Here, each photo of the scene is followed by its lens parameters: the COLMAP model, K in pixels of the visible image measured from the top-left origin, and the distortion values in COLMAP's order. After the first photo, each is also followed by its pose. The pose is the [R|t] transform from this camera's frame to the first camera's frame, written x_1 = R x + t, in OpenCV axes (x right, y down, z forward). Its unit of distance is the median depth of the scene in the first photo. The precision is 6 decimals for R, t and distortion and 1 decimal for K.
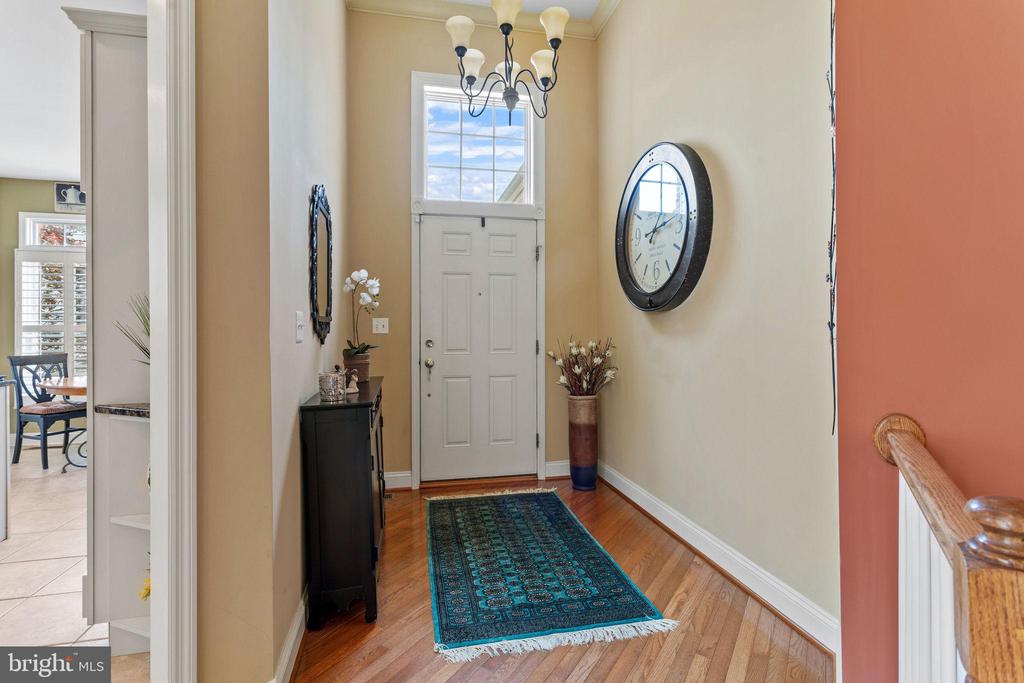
lens RADIAL K [[488.4, 0, 506.2], [0, 488.4, 326.7], [0, 0, 1]] dist [0.000007, 0.000076]
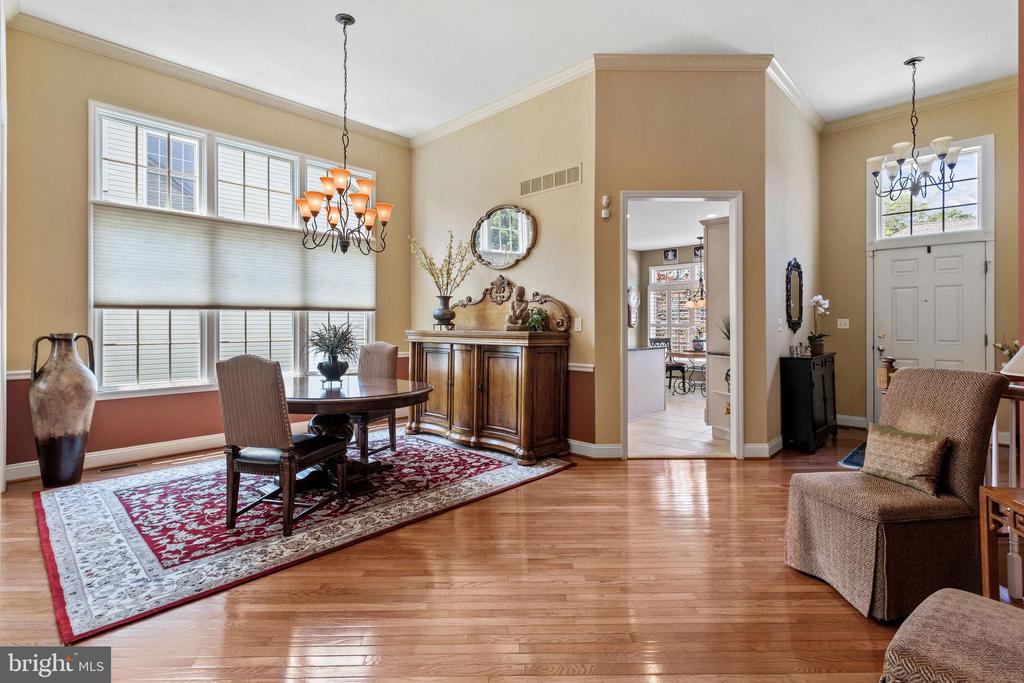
lens RADIAL K [[488.4, 0, 506.2], [0, 488.4, 326.7], [0, 0, 1]] dist [0.000007, 0.000076]
pose [[0.559174, 0.003772, -0.829042, 0.607410], [0.003420, 0.999971, 0.006856, -0.009655], [0.829043, -0.006669, 0.559145, -1.094423]]
